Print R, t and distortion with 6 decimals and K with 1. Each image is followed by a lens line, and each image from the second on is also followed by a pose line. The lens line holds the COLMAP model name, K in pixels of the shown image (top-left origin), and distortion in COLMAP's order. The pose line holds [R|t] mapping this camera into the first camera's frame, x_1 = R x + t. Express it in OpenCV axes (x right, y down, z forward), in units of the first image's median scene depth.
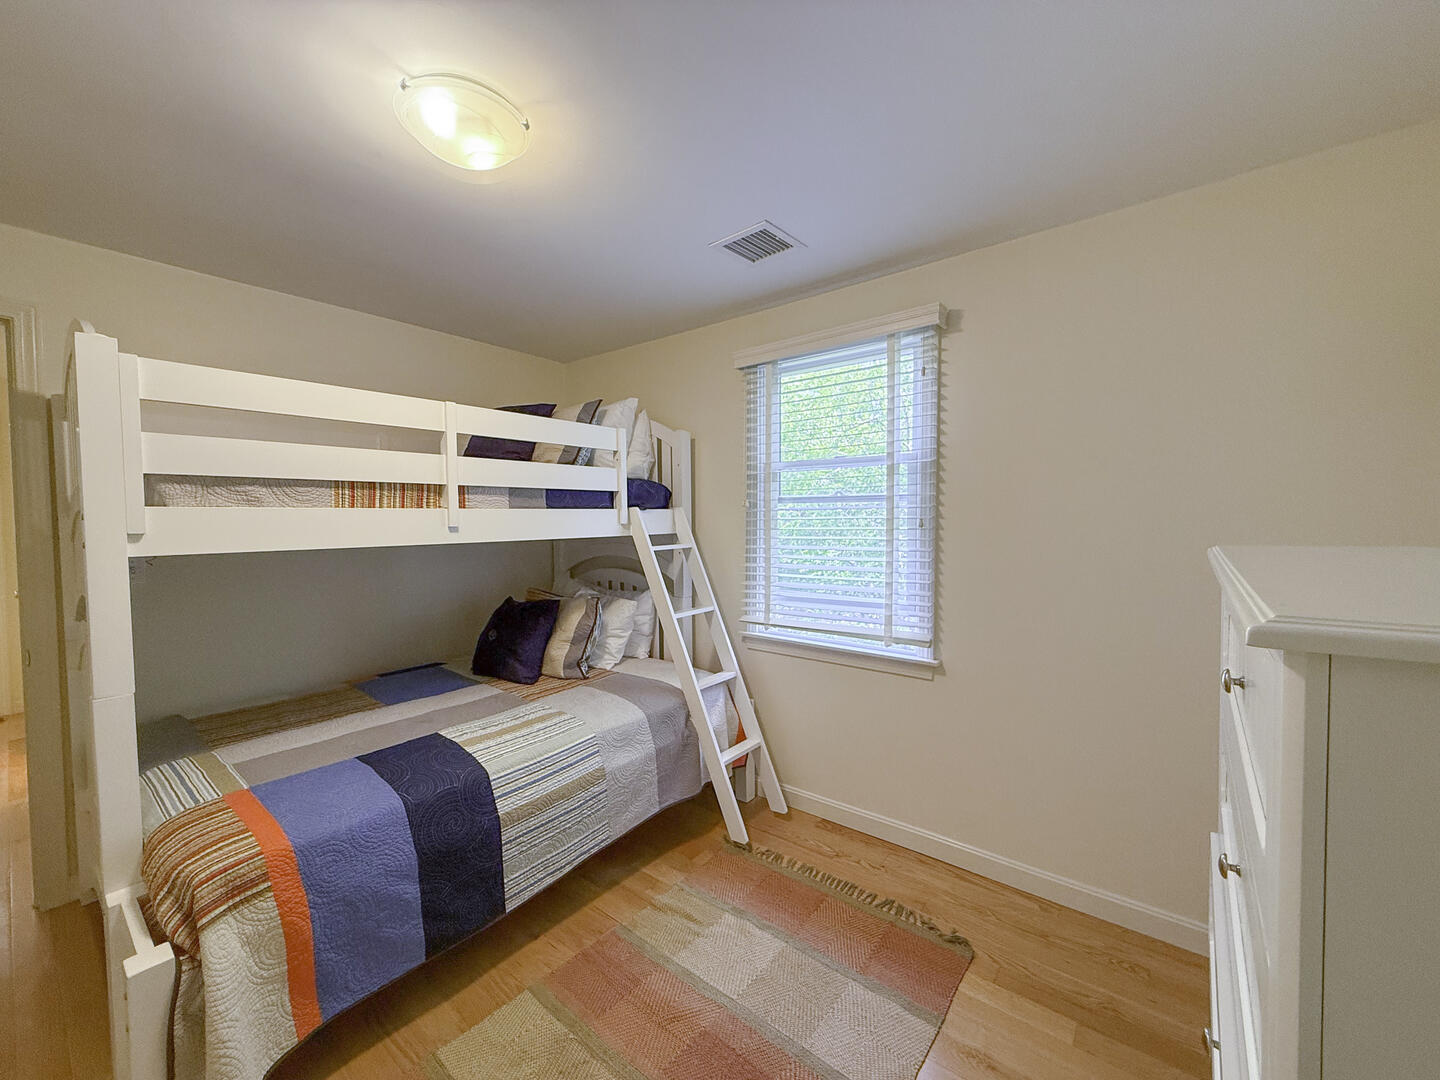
lens RADIAL K [[582.8, 0, 711.4], [0, 582.8, 539.2], [0, 0, 1]] dist [0.010009, 0.000948]
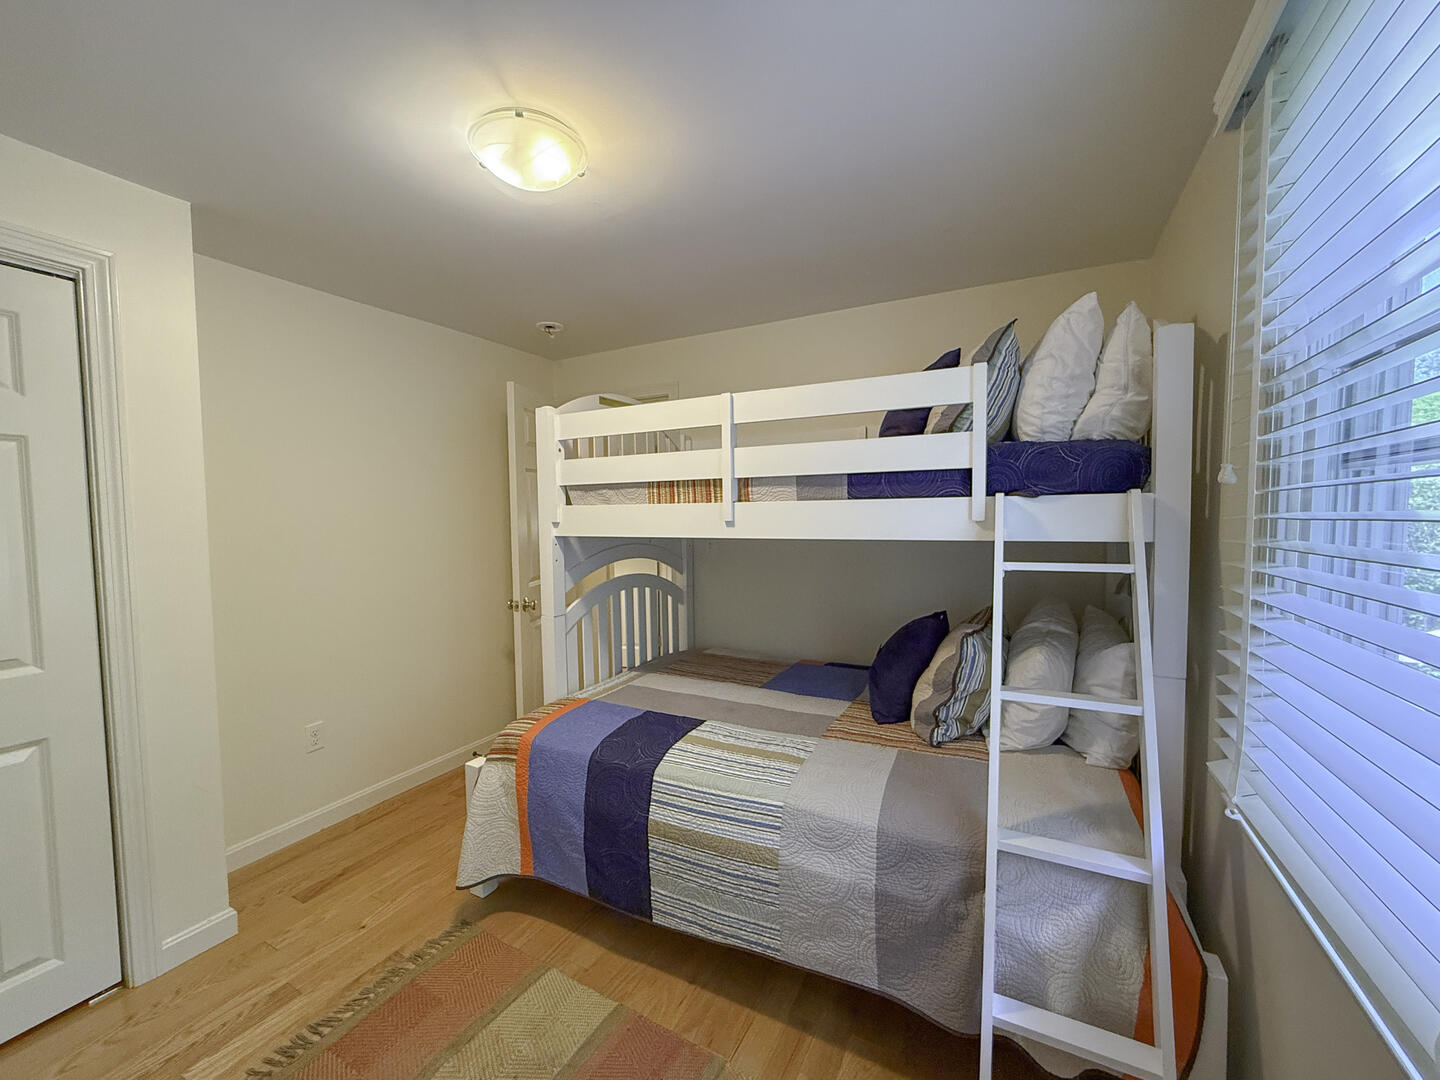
lens RADIAL K [[582.8, 0, 718.4], [0, 582.8, 543.4], [0, 0, 1]] dist [0.010009, 0.000948]
pose [[0.193640, 0.058187, -0.979346, 0.515757], [-0.029674, 0.998130, 0.053435, -0.036070], [0.980624, 0.018714, 0.195005, 0.802957]]
